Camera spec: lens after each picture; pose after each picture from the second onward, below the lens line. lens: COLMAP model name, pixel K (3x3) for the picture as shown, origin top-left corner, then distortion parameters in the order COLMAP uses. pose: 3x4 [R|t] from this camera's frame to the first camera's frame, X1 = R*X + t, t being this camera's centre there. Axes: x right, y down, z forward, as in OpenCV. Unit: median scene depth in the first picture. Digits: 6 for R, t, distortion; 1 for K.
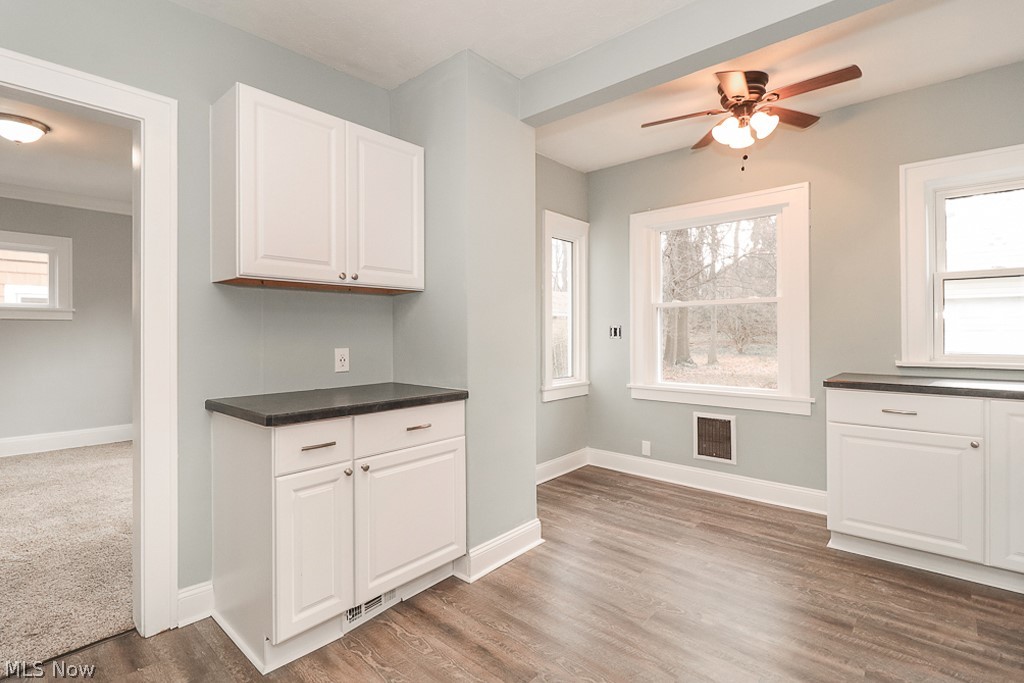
lens RADIAL K [[484.4, 0, 507.1], [0, 484.4, 334.0], [0, 0, 1]] dist [-0.000732, -0.002086]
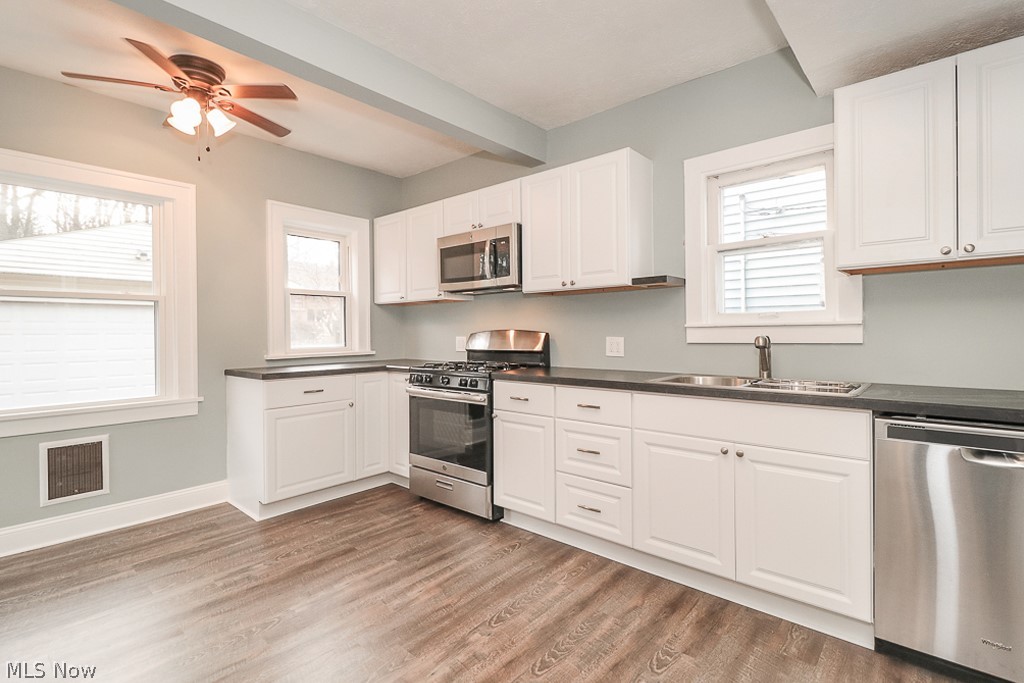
lens RADIAL K [[484.4, 0, 507.6], [0, 484.4, 336.4], [0, 0, 1]] dist [-0.000732, -0.002086]
pose [[-0.012492, -0.008712, 0.999884, -0.448280], [0.010307, 0.999908, 0.008841, 0.001565], [-0.999869, 0.010416, -0.012401, 0.398648]]
